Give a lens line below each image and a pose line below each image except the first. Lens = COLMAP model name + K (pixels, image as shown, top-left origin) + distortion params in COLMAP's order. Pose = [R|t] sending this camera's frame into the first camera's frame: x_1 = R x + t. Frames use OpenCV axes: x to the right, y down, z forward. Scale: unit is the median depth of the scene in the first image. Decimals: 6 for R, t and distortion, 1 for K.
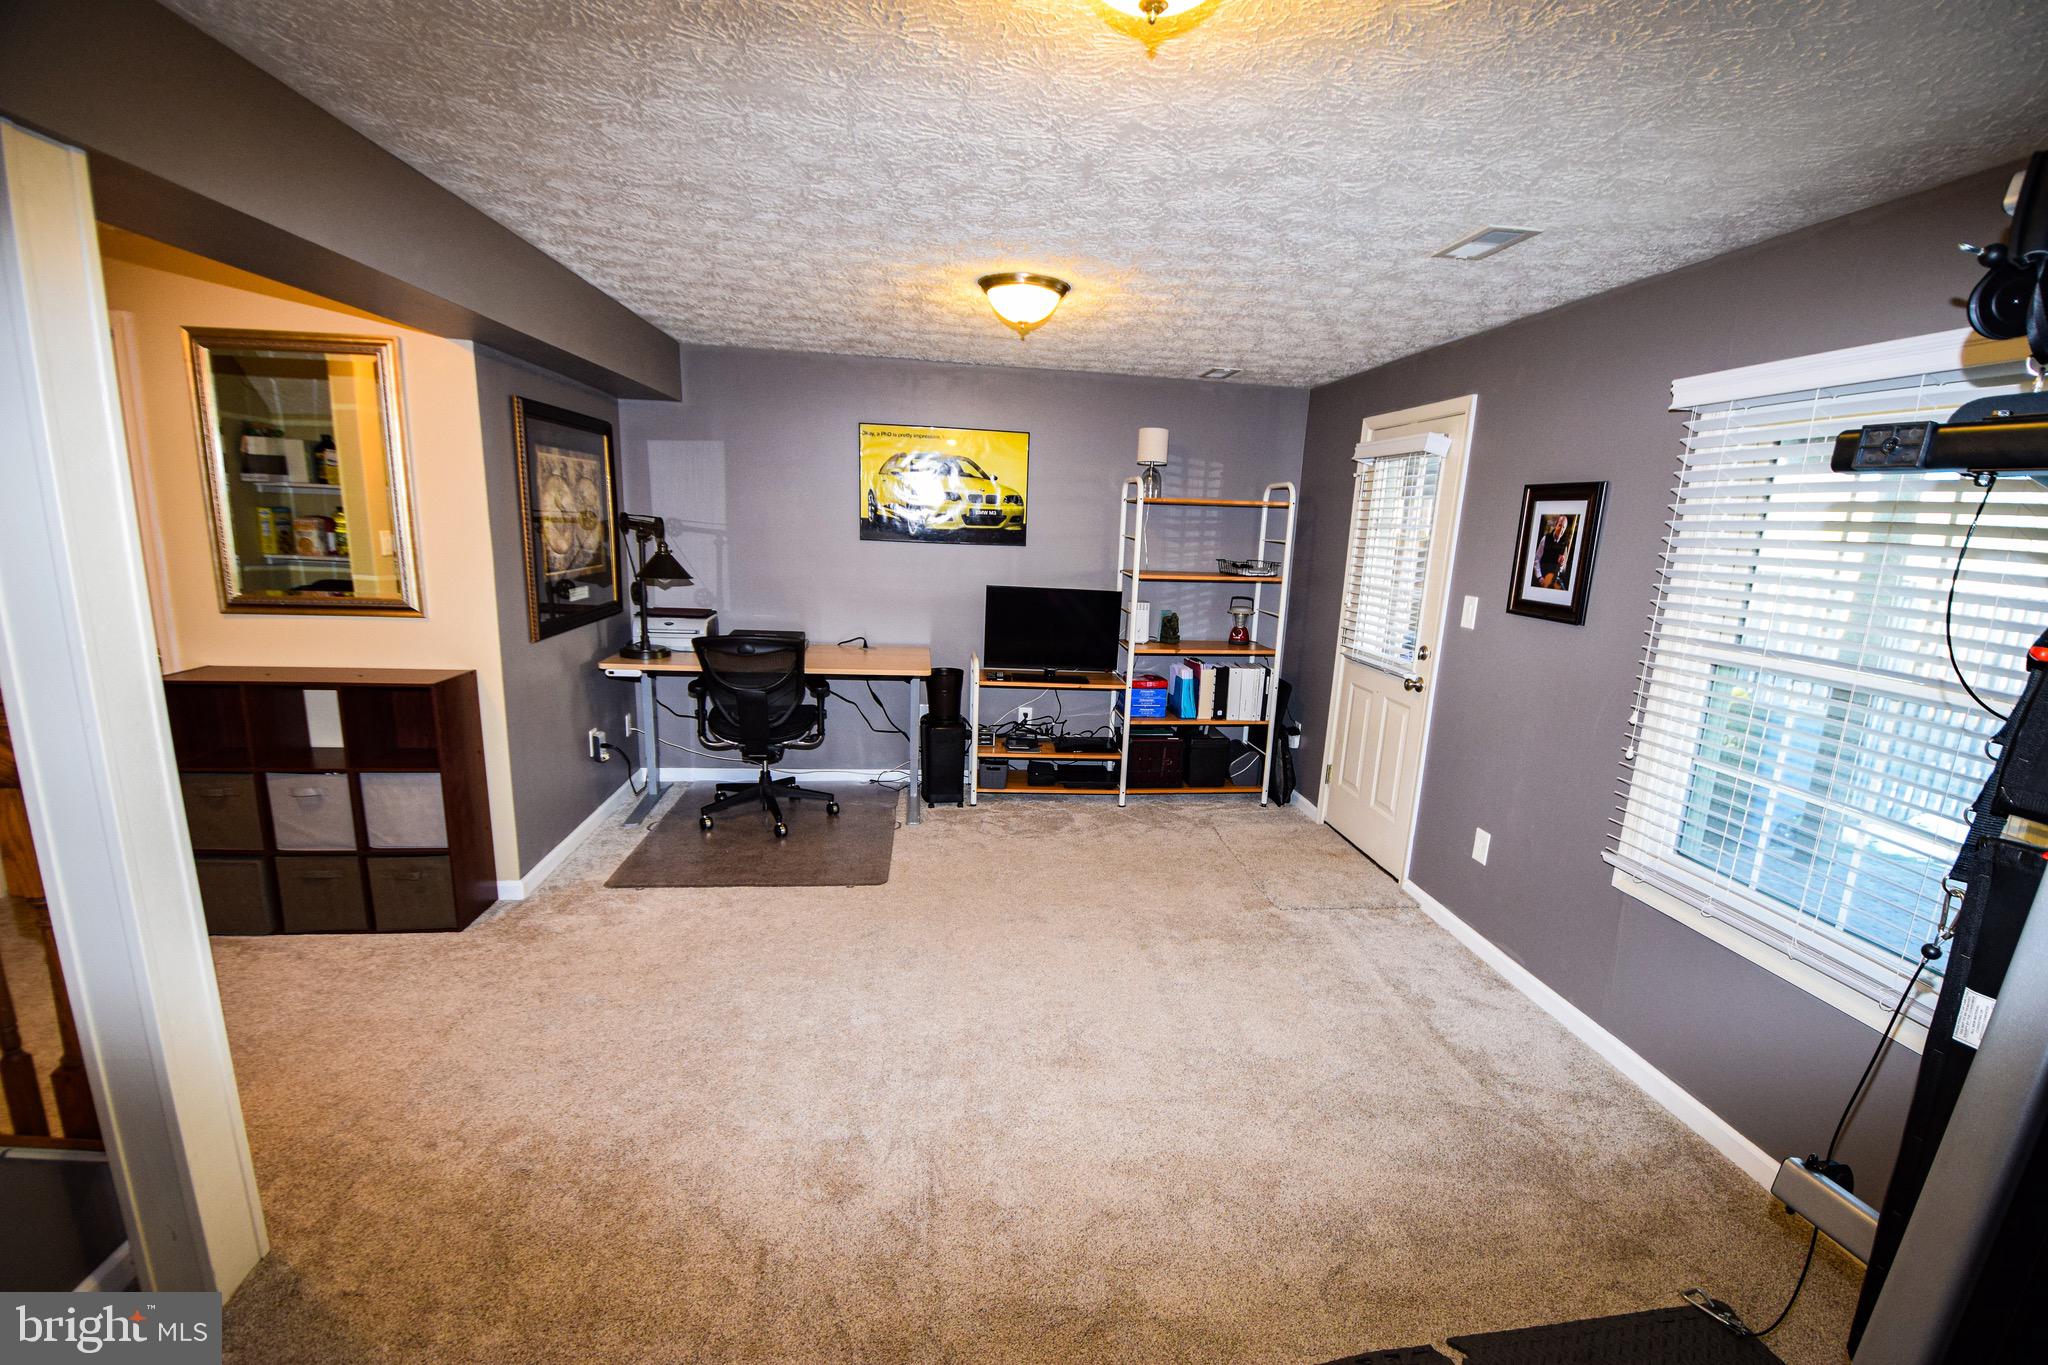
lens RADIAL K [[904.1, 0, 1050.5], [0, 904.1, 711.7], [0, 0, 1]] dist [0.015843, -0.023217]
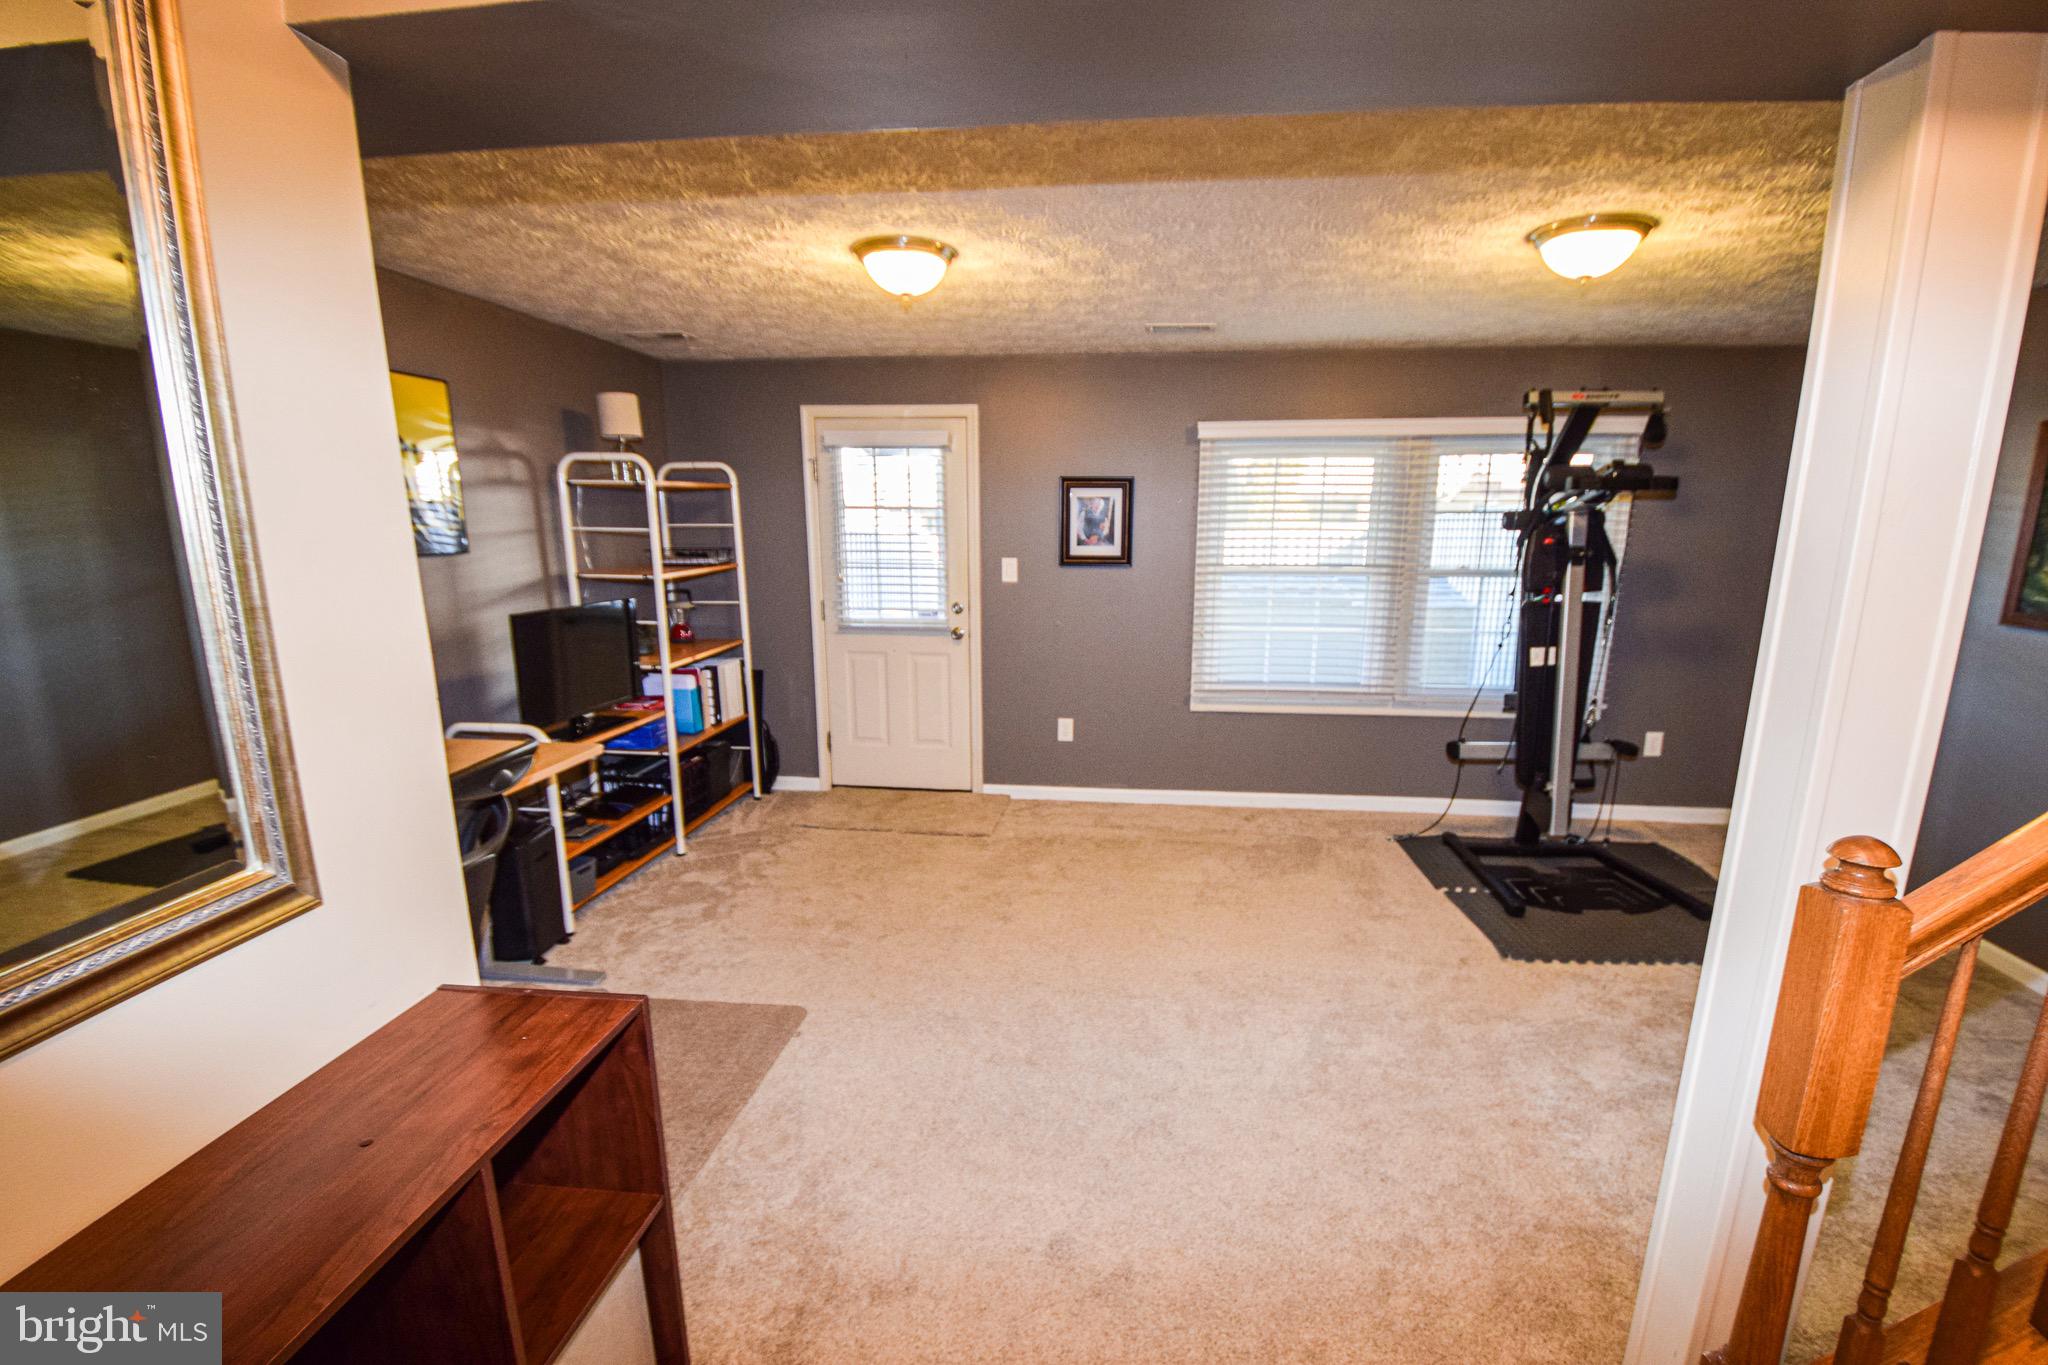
lens RADIAL K [[904.1, 0, 1050.5], [0, 904.1, 711.7], [0, 0, 1]] dist [0.015843, -0.023217]
pose [[0.210343, -0.237762, 0.948275, -0.785722], [0.207004, 0.958814, 0.194488, -0.144879], [-0.955461, 0.155388, 0.250897, 0.589505]]
